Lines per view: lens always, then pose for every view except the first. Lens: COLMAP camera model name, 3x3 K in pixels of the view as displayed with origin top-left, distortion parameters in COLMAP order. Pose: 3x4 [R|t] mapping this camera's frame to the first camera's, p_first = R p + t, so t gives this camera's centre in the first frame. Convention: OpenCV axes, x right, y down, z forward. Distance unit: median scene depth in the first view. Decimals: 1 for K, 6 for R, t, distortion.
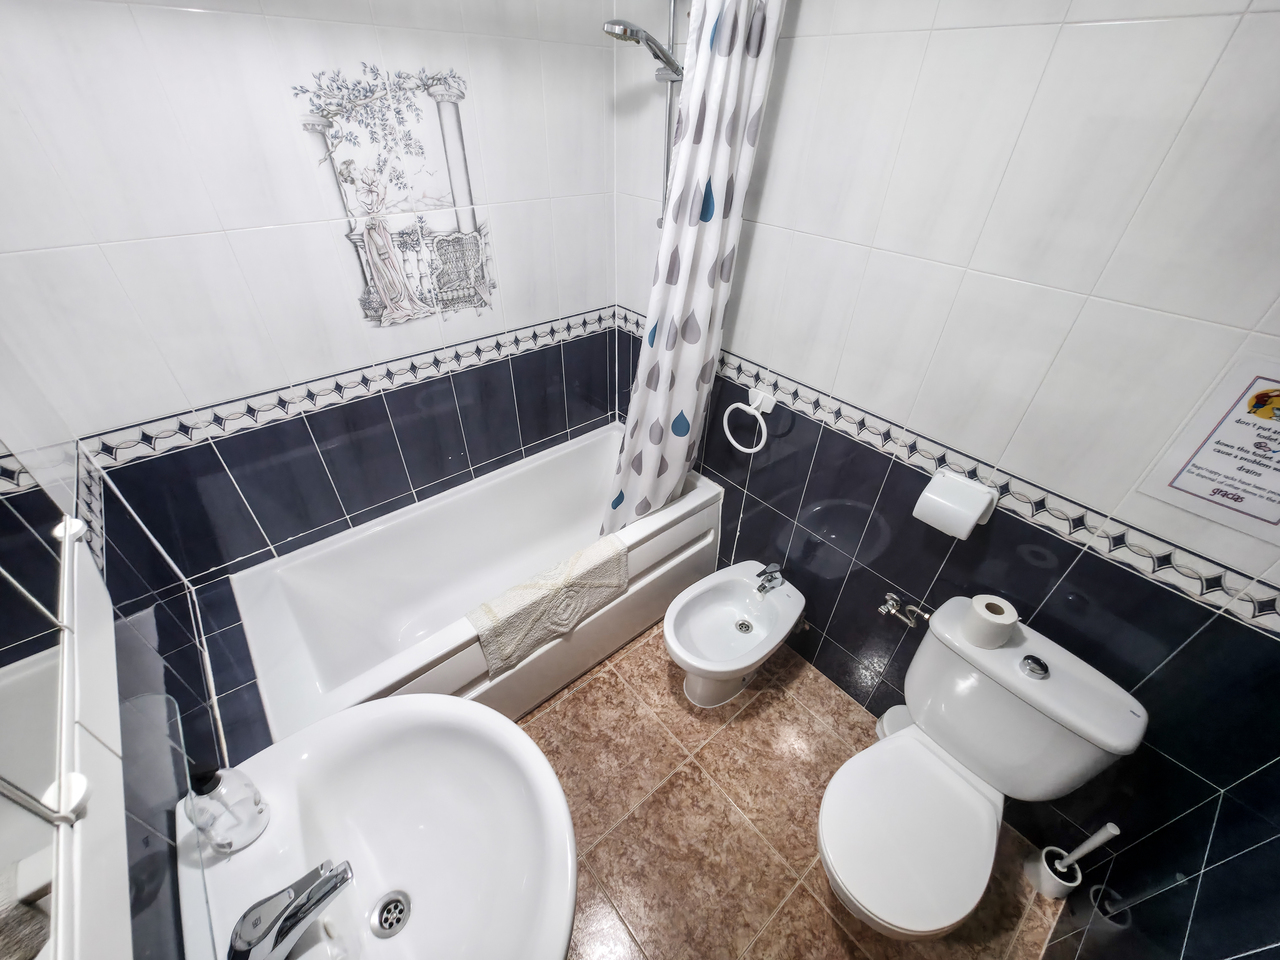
lens RADIAL K [[510.7, 0, 640.3], [0, 510.7, 484.6], [0, 0, 1]] dist [0.001045, 0.000074]
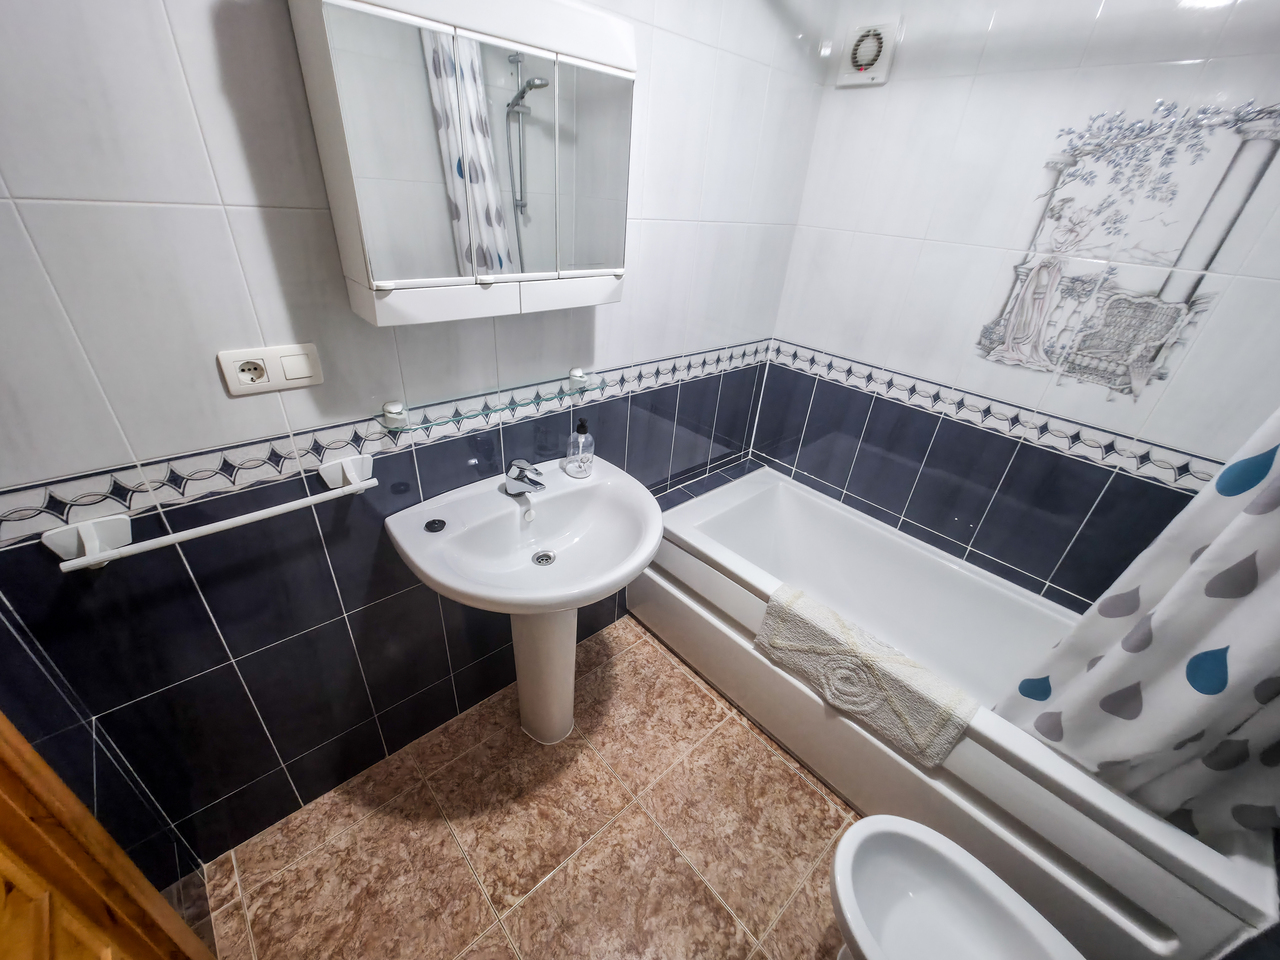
lens RADIAL K [[510.7, 0, 643.1], [0, 510.7, 482.4], [0, 0, 1]] dist [0.001045, 0.000074]
pose [[0.042151, 0.480013, -0.876248, 0.446466], [-0.661416, 0.670738, 0.335617, -0.039750], [0.748834, 0.565418, 0.345761, 0.289432]]
